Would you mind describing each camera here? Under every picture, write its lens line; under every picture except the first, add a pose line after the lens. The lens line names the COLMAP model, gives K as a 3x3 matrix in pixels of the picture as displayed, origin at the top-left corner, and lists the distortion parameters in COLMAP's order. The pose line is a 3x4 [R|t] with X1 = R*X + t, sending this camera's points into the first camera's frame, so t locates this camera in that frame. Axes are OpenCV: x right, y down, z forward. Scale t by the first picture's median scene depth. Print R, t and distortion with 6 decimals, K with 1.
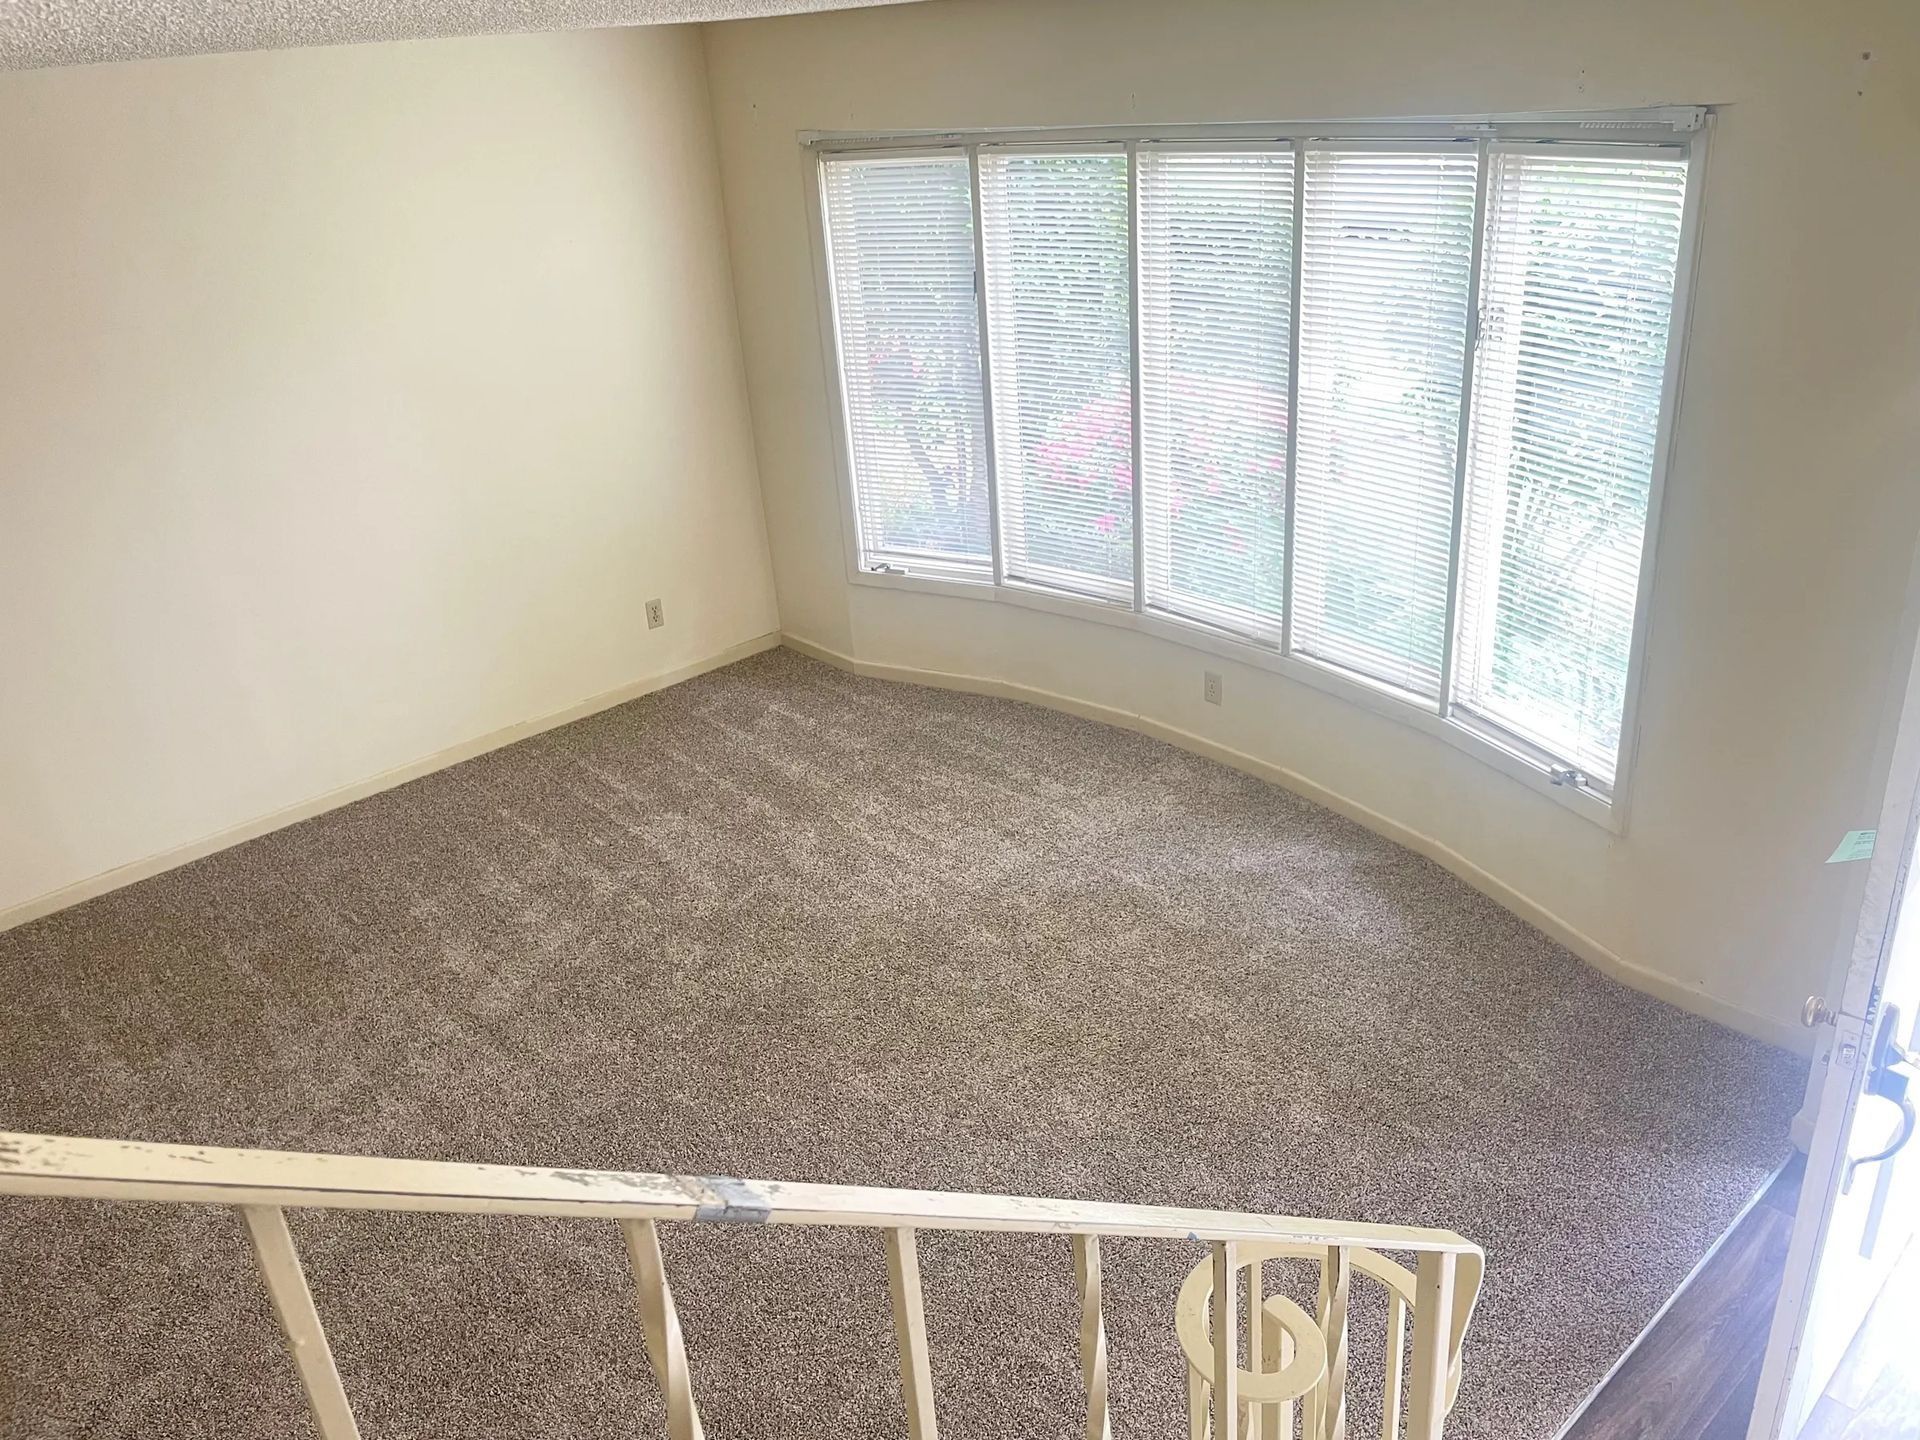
lens RADIAL K [[1414.6, 0, 941.1], [0, 1414.6, 732.6], [0, 0, 1]] dist [-0.002222, 0.002966]
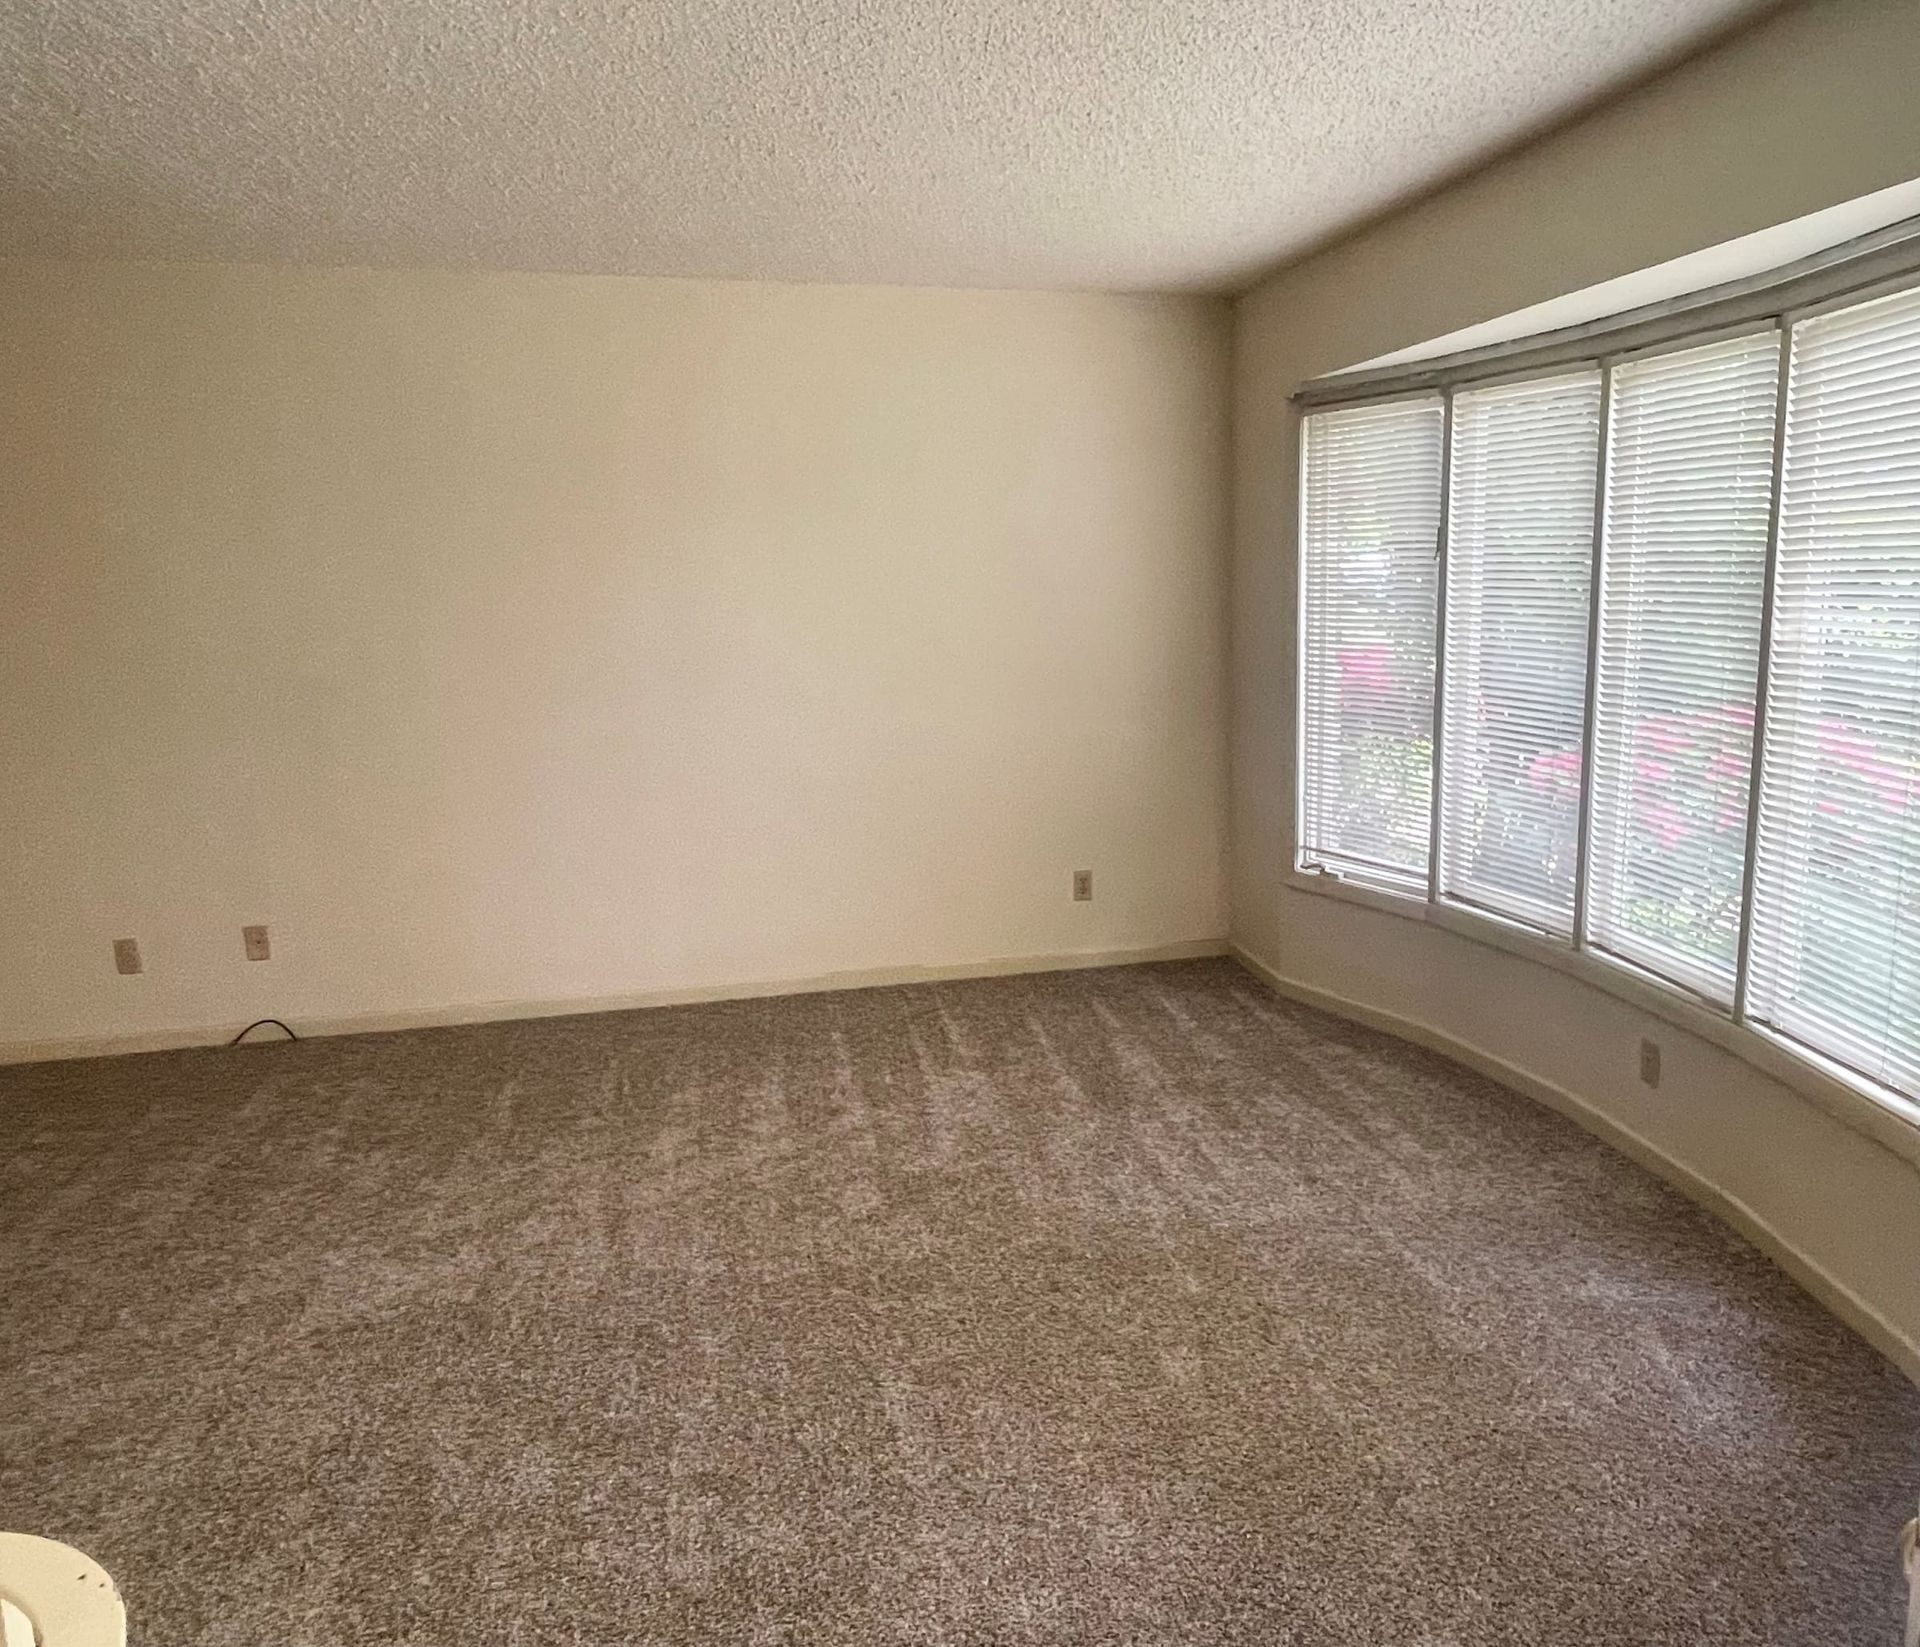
lens RADIAL K [[1378.3, 0, 1080.8], [0, 1378.3, 829.8], [0, 0, 1]] dist [-0.010513, -0.002516]
pose [[0.887247, 0.140813, -0.439277, 0.223395], [-0.238474, 0.955163, -0.175484, 0.047893], [0.394871, 0.260454, 0.881045, 0.226011]]
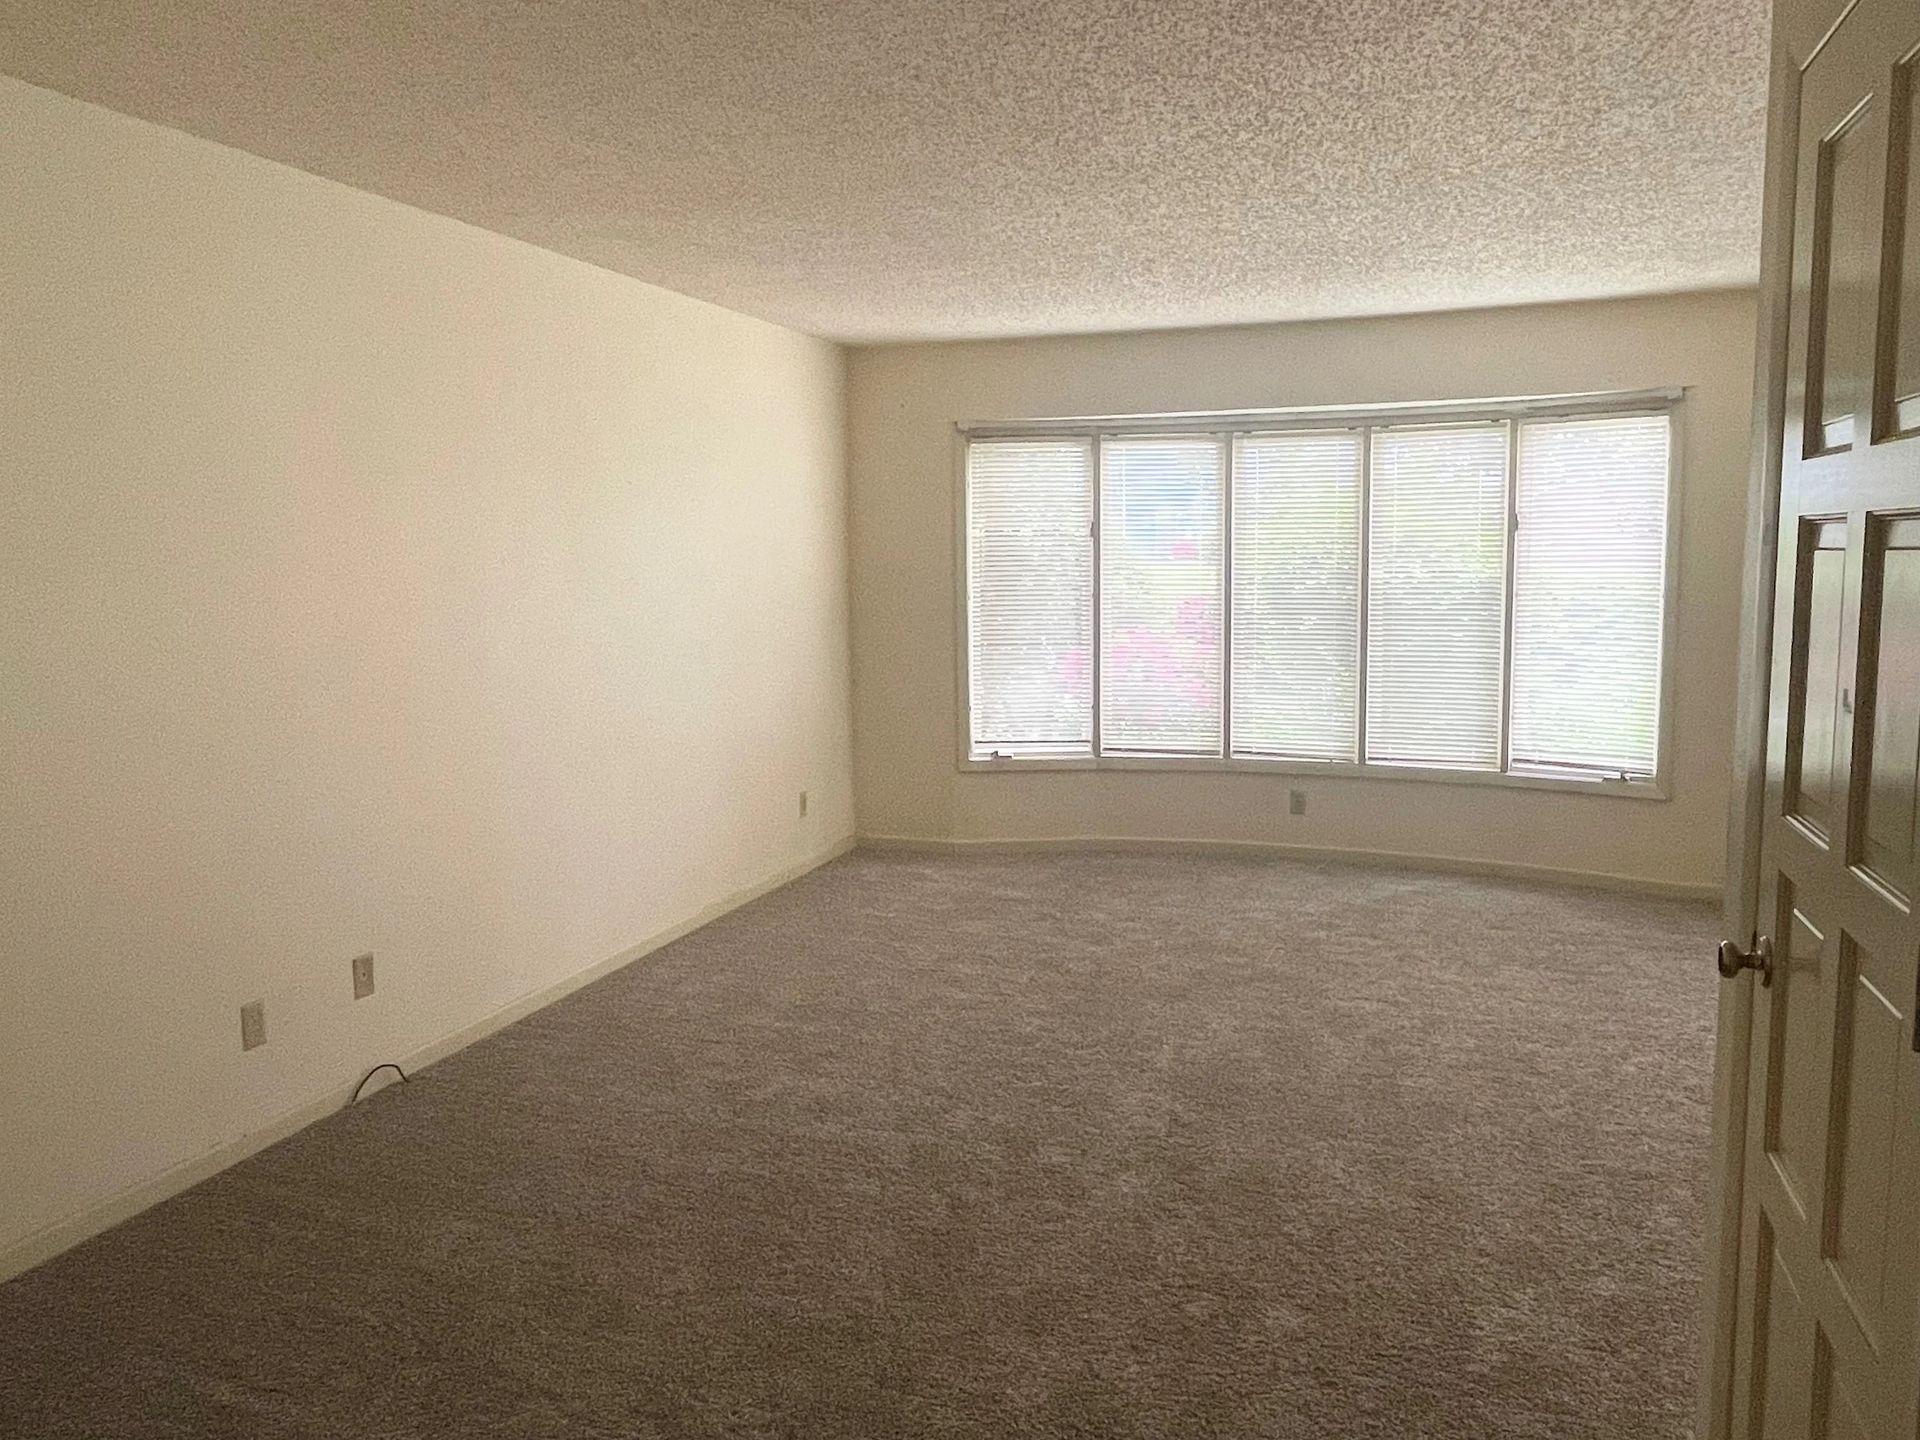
lens RADIAL K [[1414.6, 0, 967.7], [0, 1414.6, 719.8], [0, 0, 1]] dist [-0.002222, 0.002966]
pose [[0.877642, 0.000363, 0.479317, -0.745435], [0.159961, 0.942448, -0.293607, 0.243994], [-0.451838, 0.334353, 0.827073, -0.025199]]
